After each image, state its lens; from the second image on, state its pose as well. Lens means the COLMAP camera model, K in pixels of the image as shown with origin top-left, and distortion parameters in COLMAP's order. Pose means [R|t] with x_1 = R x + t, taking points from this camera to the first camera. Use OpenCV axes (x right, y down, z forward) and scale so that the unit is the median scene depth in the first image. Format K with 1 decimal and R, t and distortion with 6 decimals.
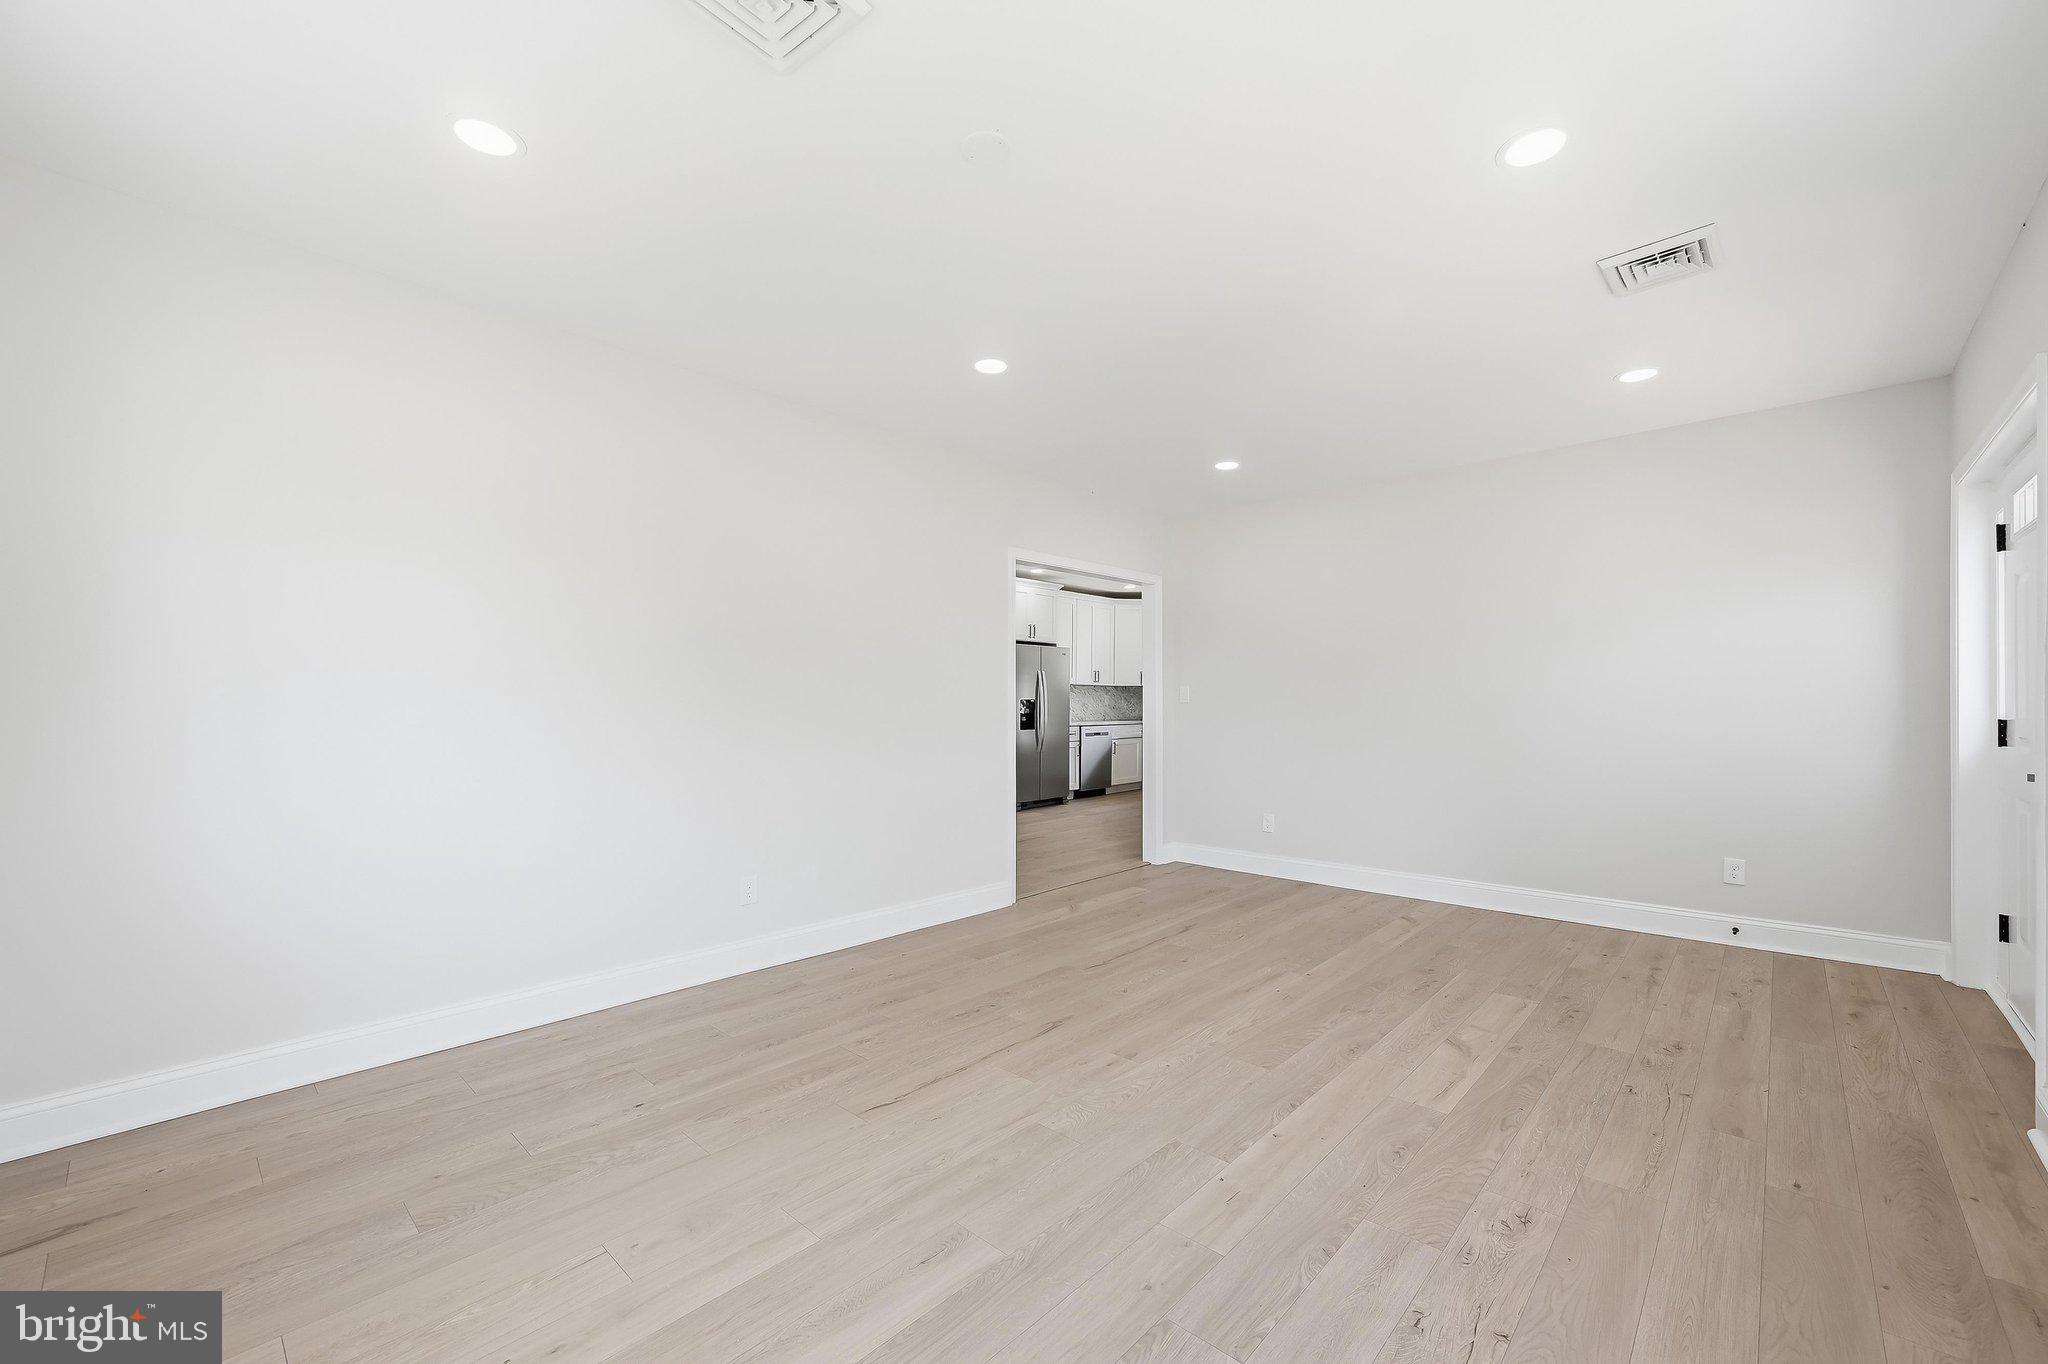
lens RADIAL K [[820.6, 0, 1027.9], [0, 820.6, 687.5], [0, 0, 1]] dist [-0.001996, 0.000174]
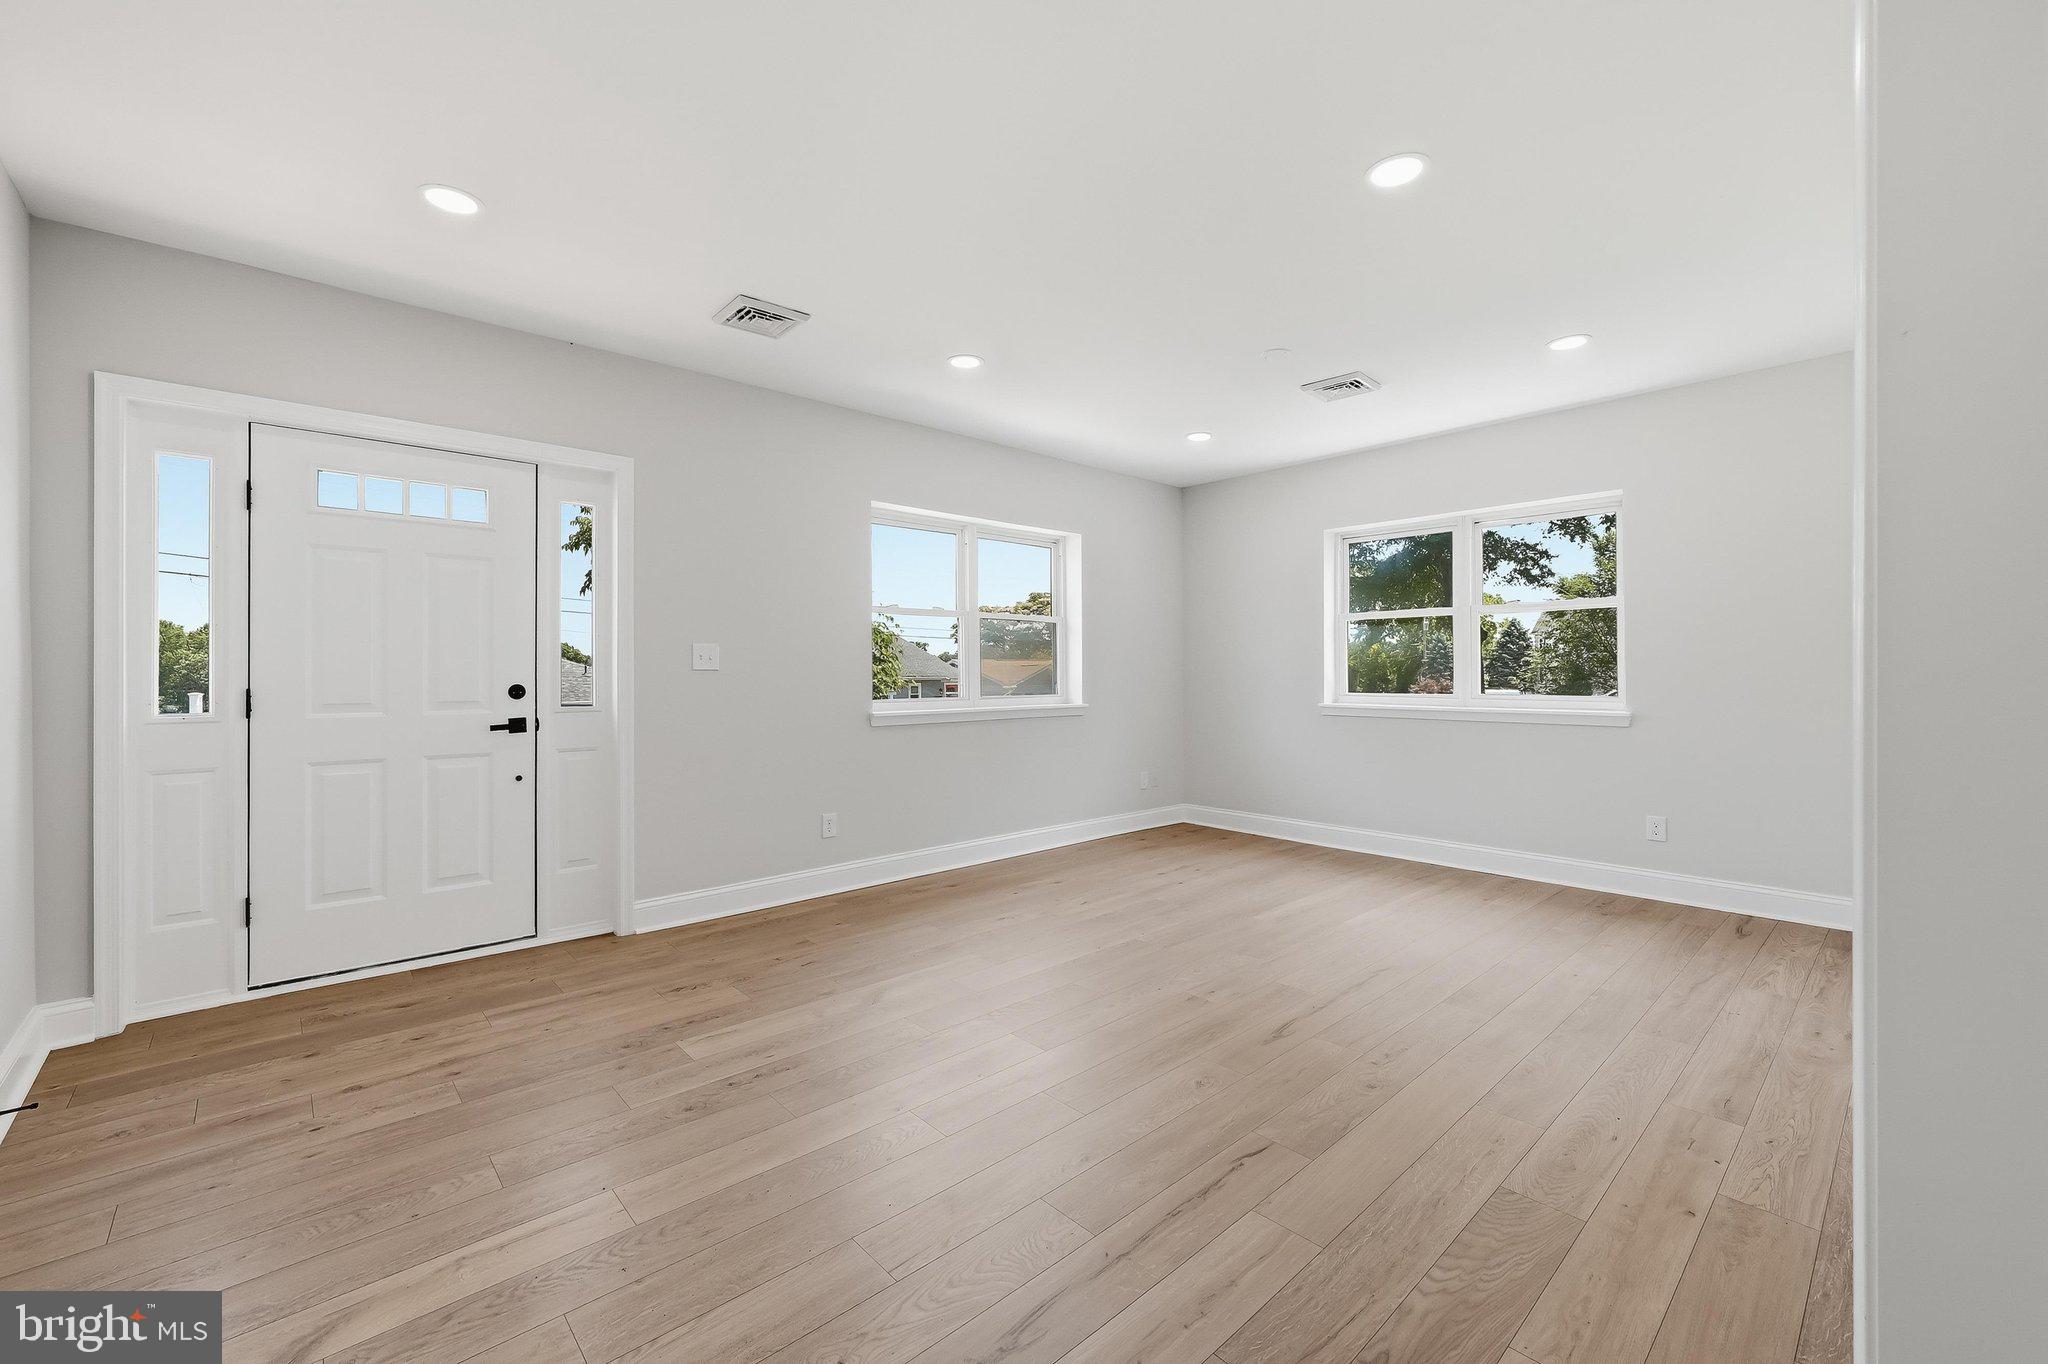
lens RADIAL K [[826.7, 0, 1024.0], [0, 826.7, 682.0], [0, 0, 1]] dist [-0.000621, 0.000072]
pose [[-0.996367, 0.001613, 0.085151, 0.209035], [0.001349, 0.999994, -0.003157, 0.032755], [-0.085156, -0.003031, -0.996363, 1.733373]]
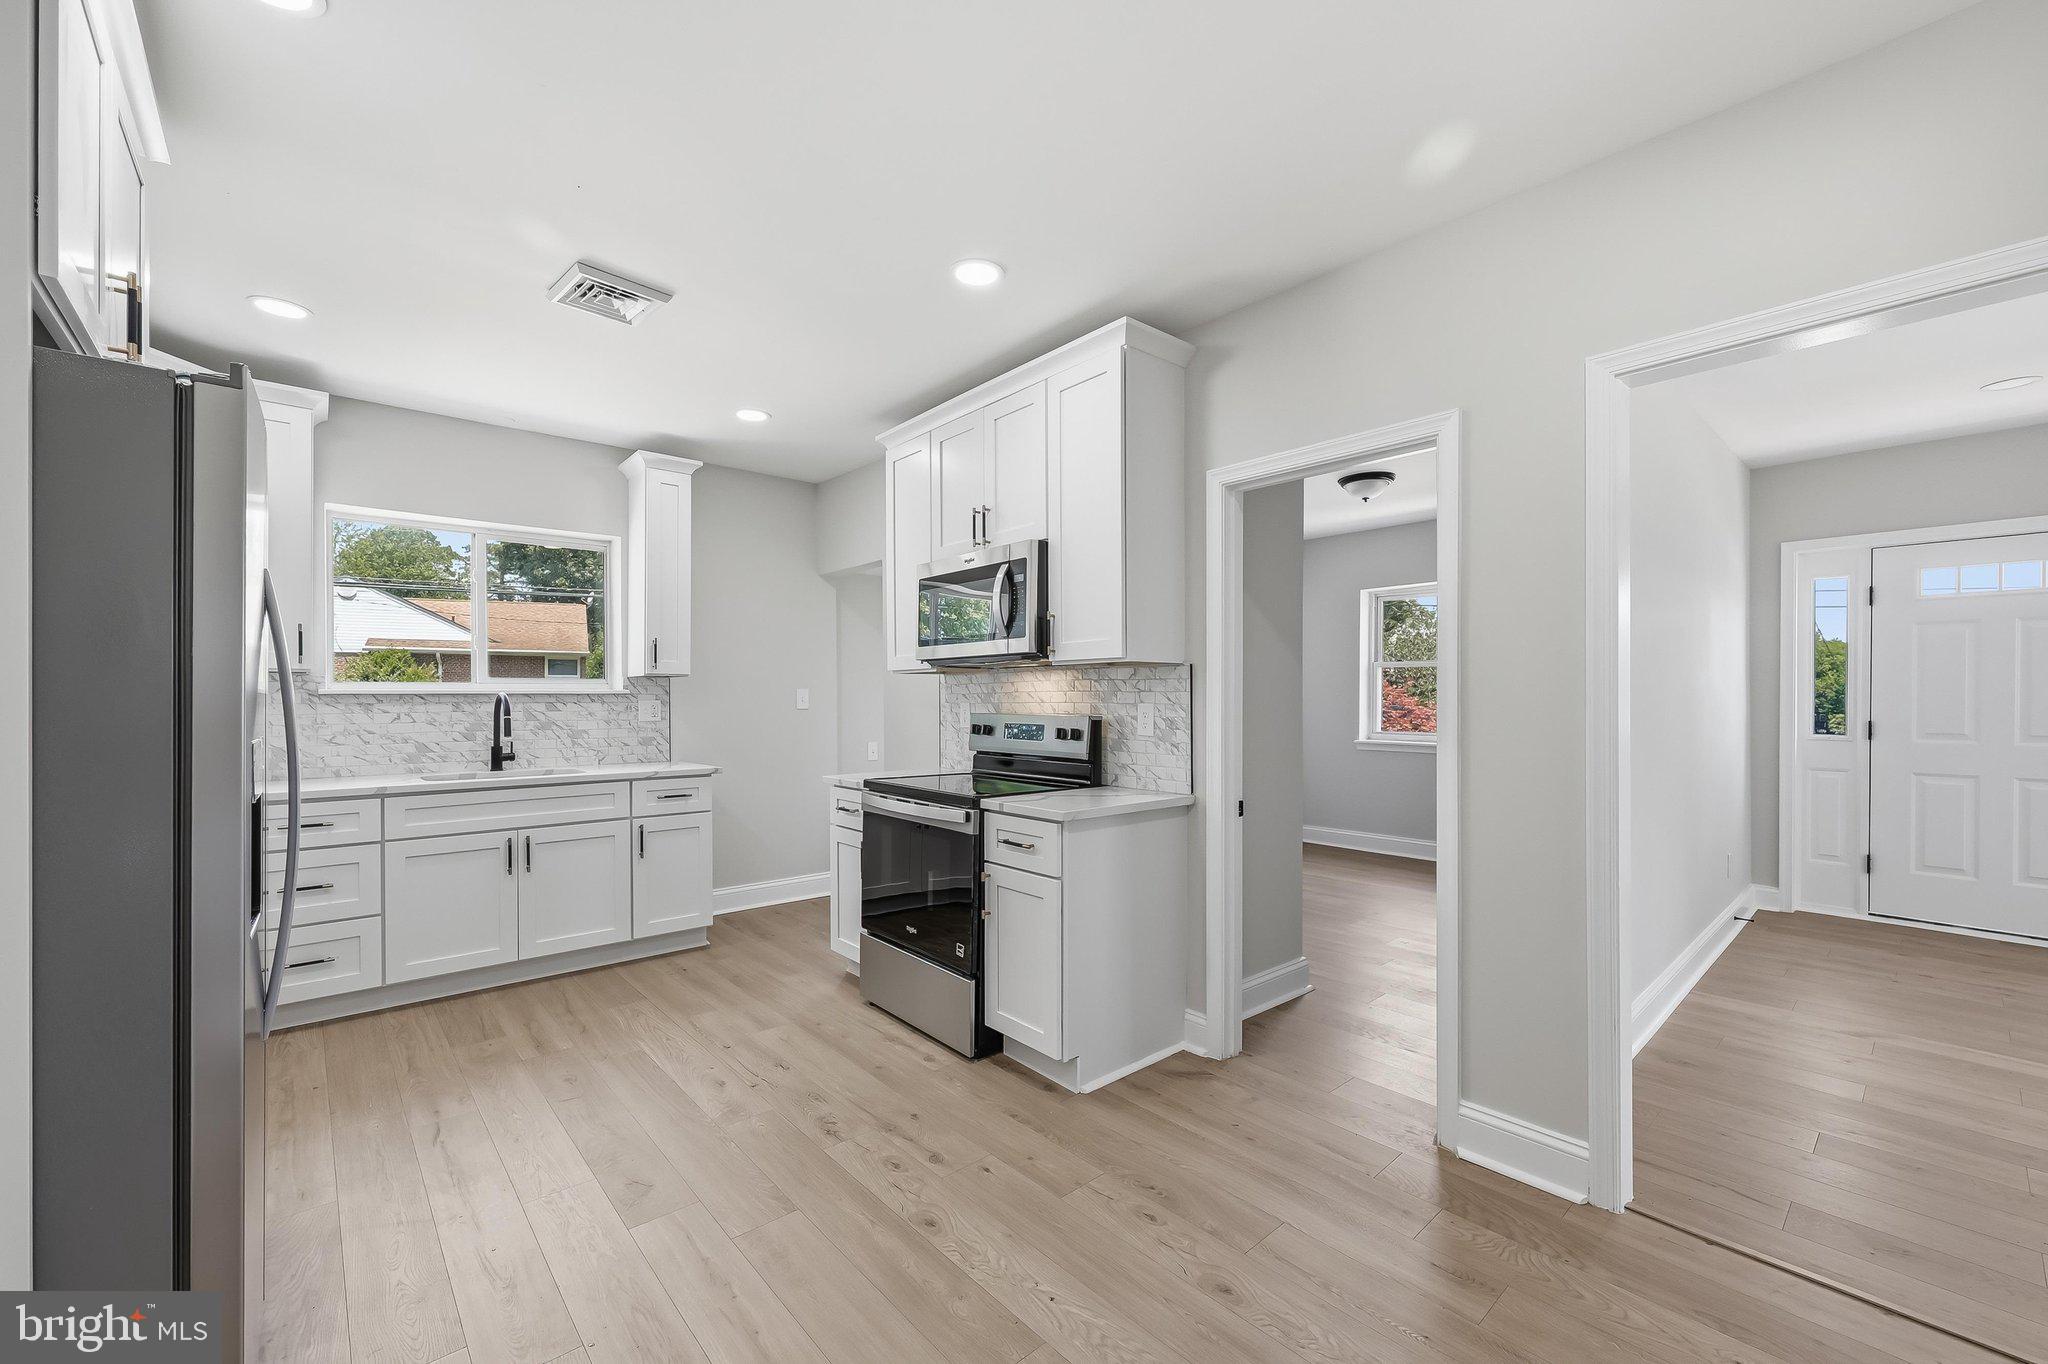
lens RADIAL K [[824.0, 0, 1027.2], [0, 824.0, 698.6], [0, 0, 1]] dist [-0.001373, -0.000016]
pose [[0.108376, 0.001353, 0.994109, -0.394397], [-0.011139, 0.999938, -0.000146, 0.015123], [-0.994048, -0.011057, 0.108384, 2.163571]]
